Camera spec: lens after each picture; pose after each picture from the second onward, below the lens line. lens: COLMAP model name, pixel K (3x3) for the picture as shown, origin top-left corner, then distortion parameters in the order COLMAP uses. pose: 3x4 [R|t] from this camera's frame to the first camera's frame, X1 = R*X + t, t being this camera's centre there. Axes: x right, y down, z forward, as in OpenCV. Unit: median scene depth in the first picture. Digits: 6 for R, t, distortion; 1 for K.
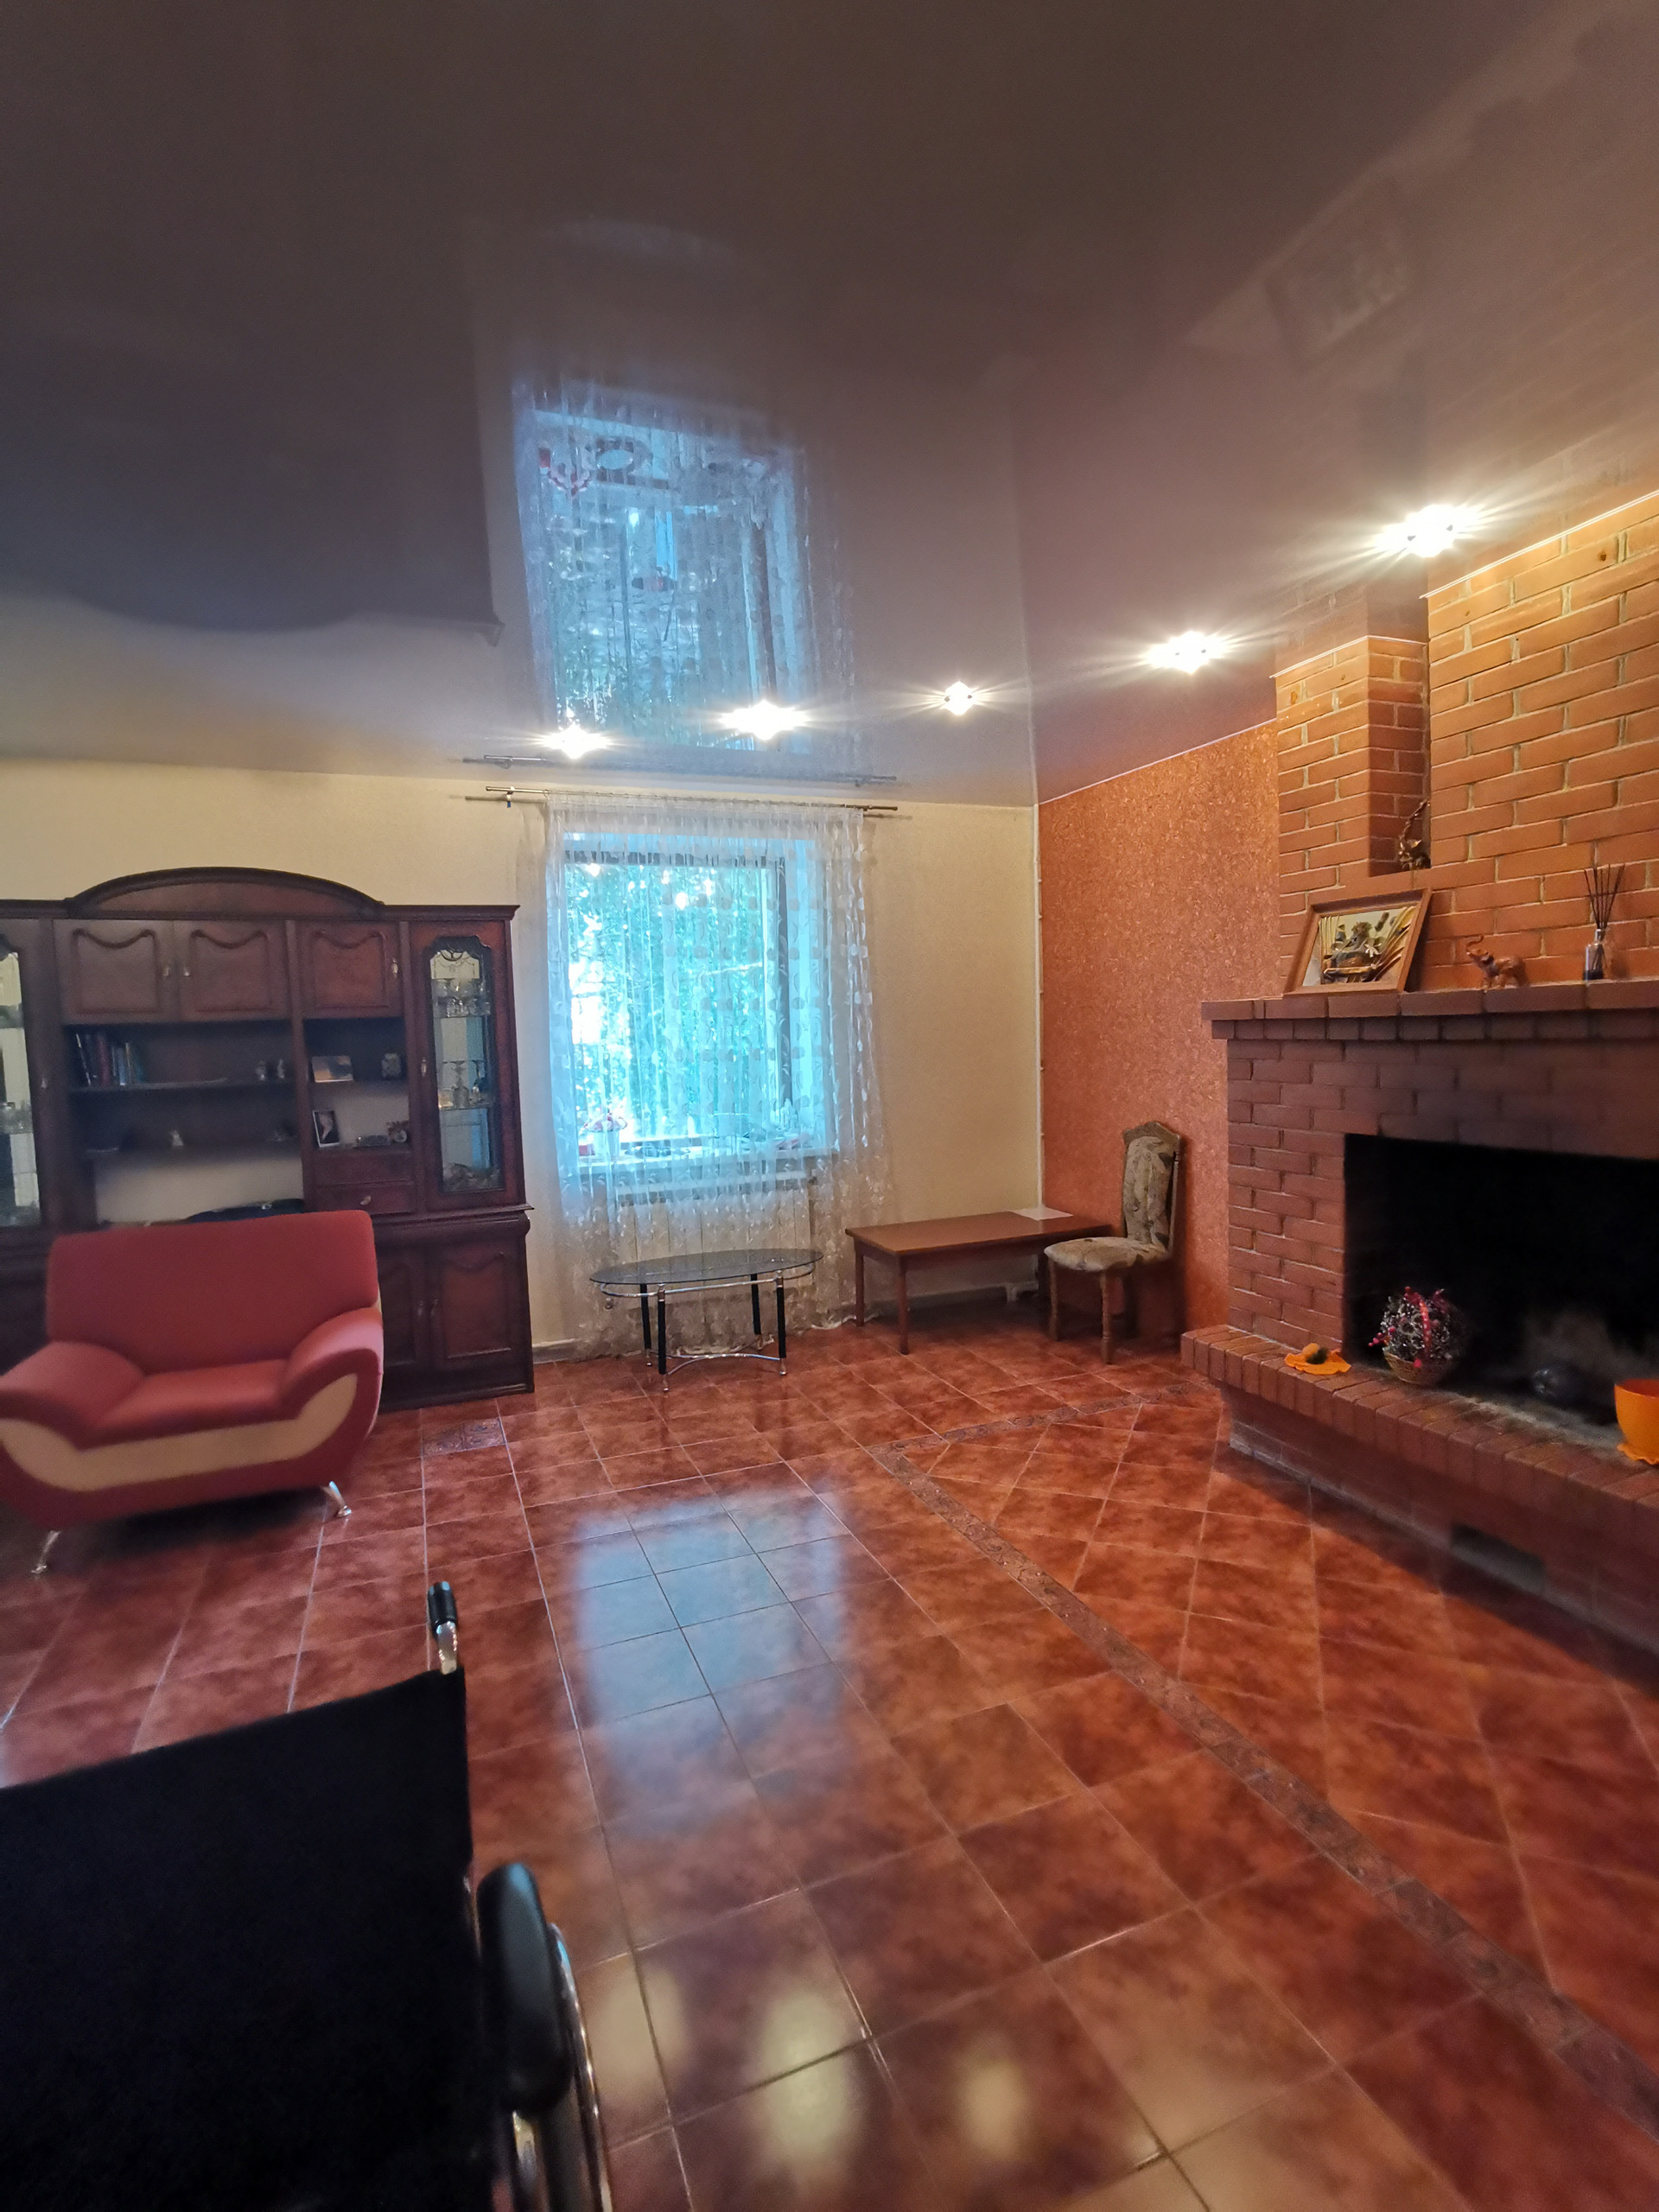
lens RADIAL K [[1074.6, 0, 826.0], [0, 1074.6, 1102.8], [0, 0, 1]] dist [-0.053367, 0.061860]
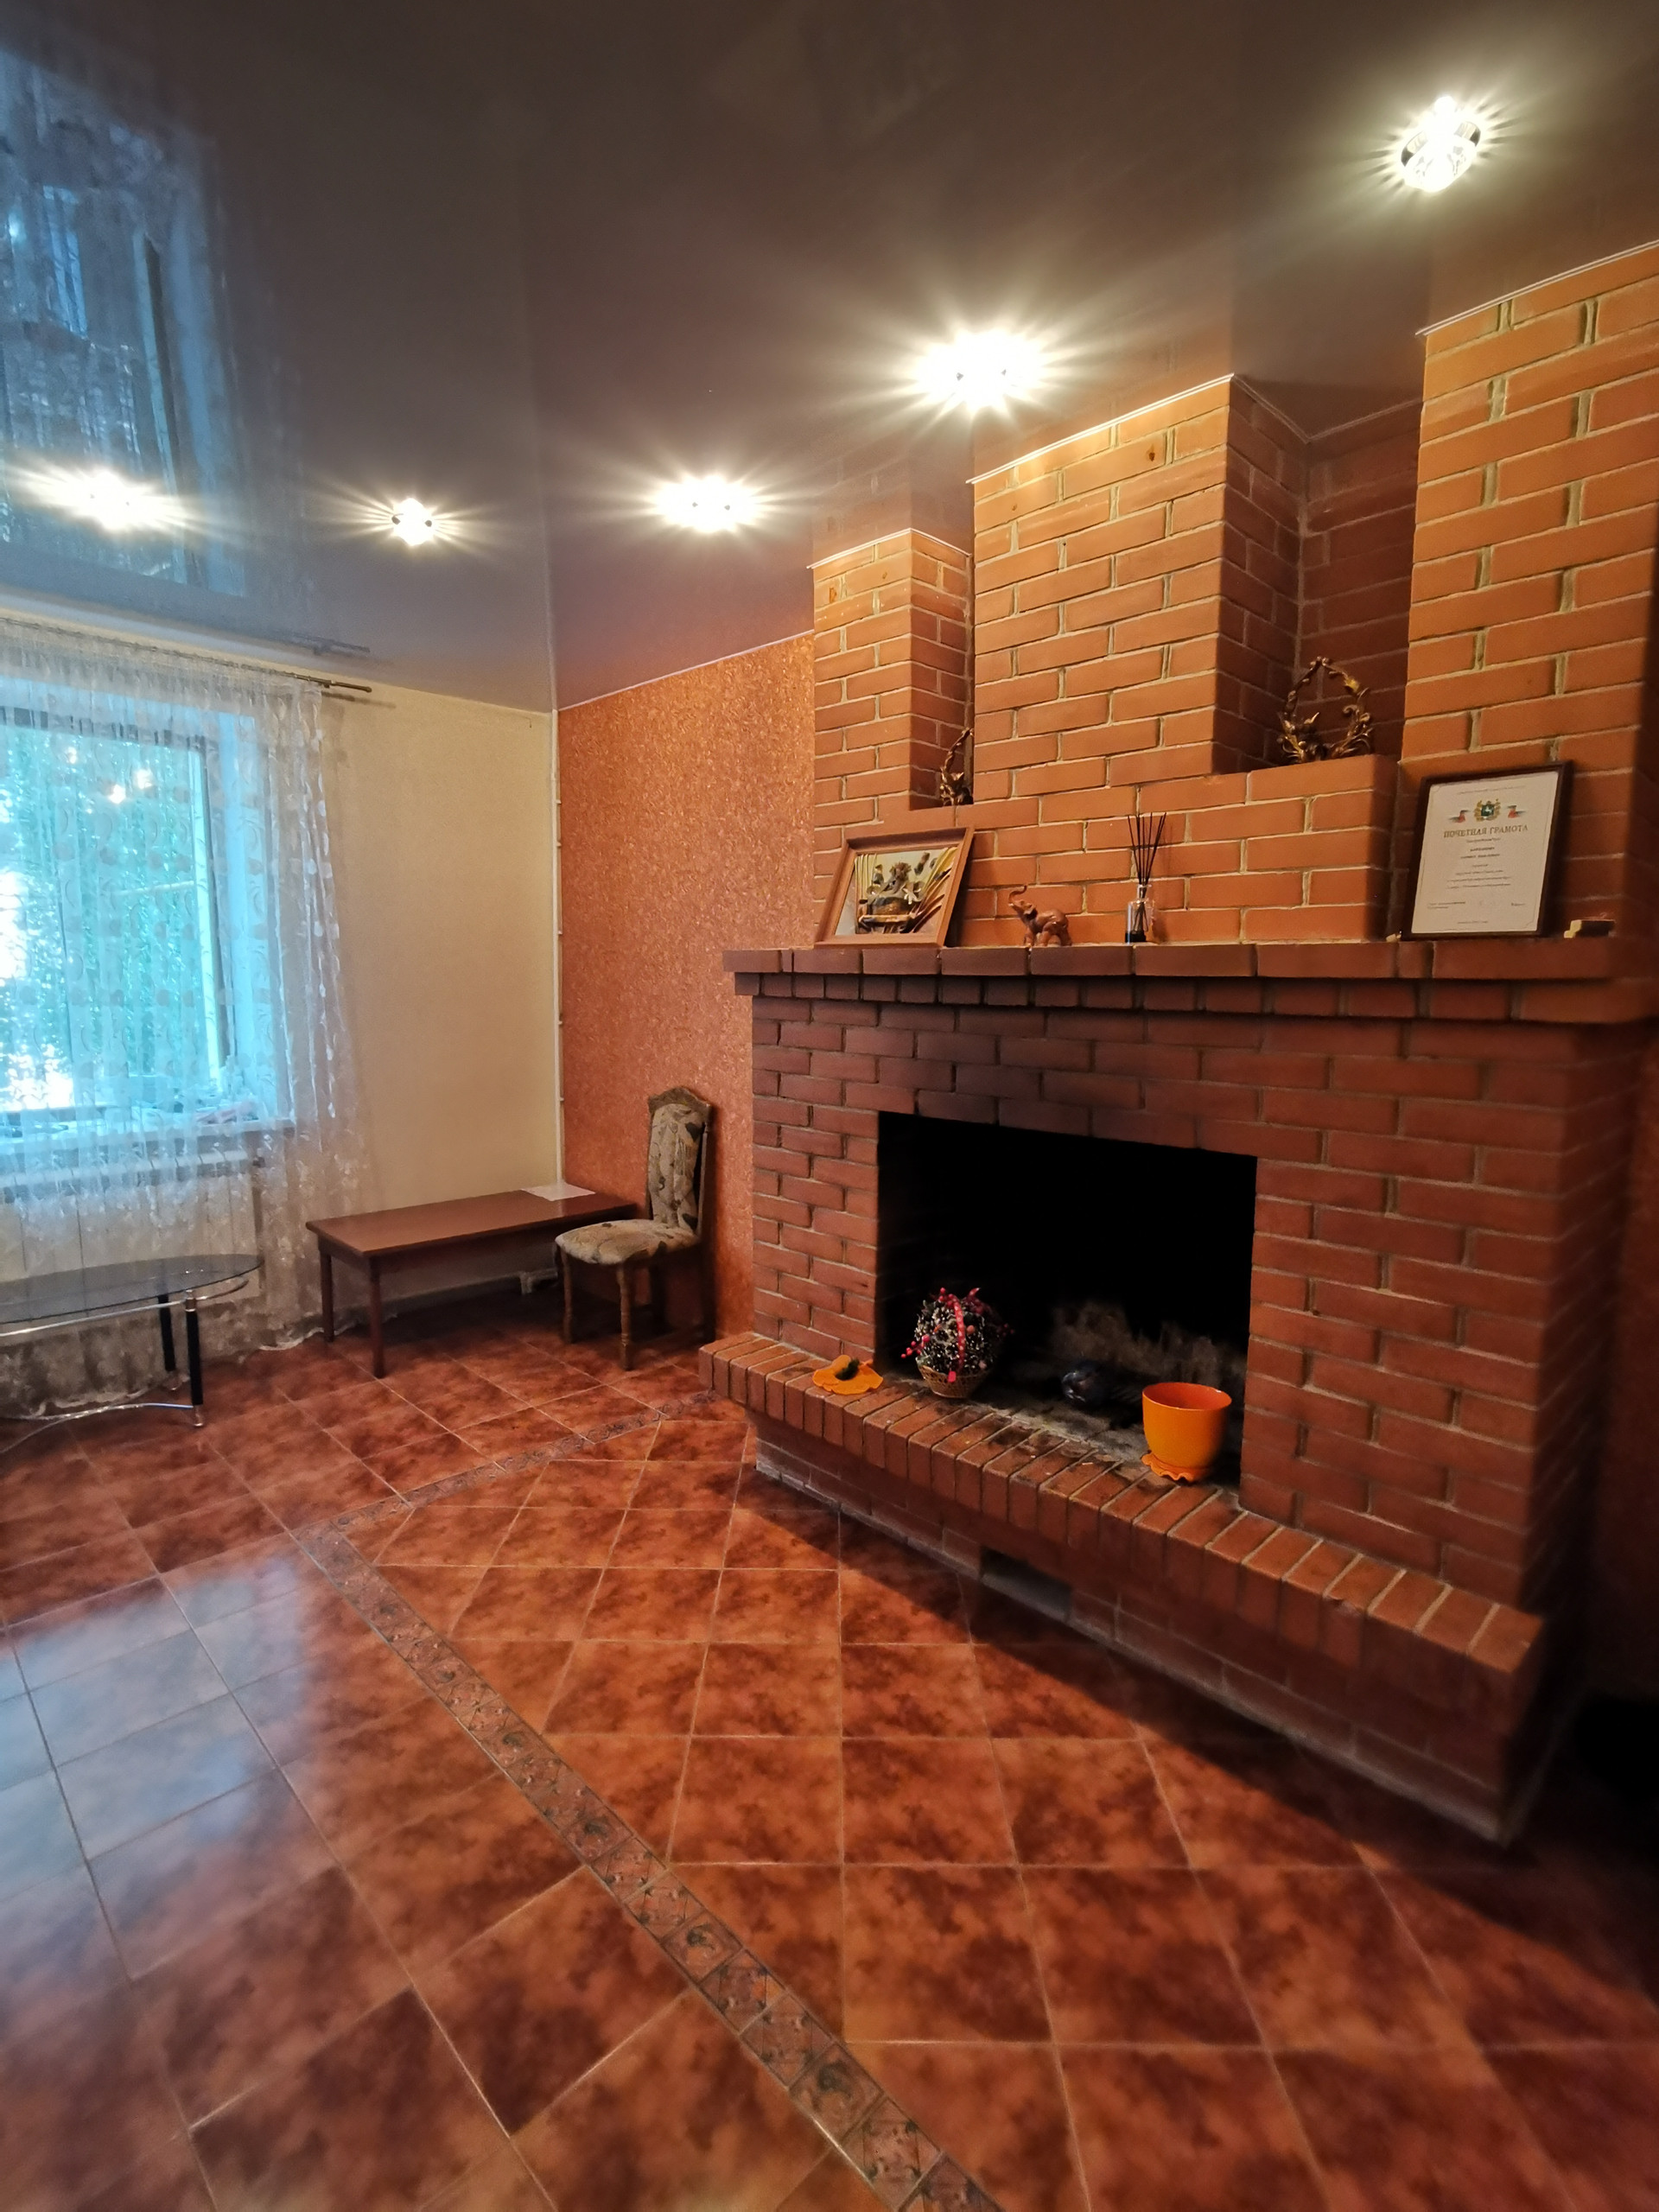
lens RADIAL K [[1074.6, 0, 826.0], [0, 1074.6, 1102.8], [0, 0, 1]] dist [-0.053367, 0.061860]
pose [[0.921359, -0.009179, 0.388604, 0.108303], [-0.009649, 0.998873, 0.046471, -0.016582], [-0.388593, -0.046566, 0.920232, 0.214349]]
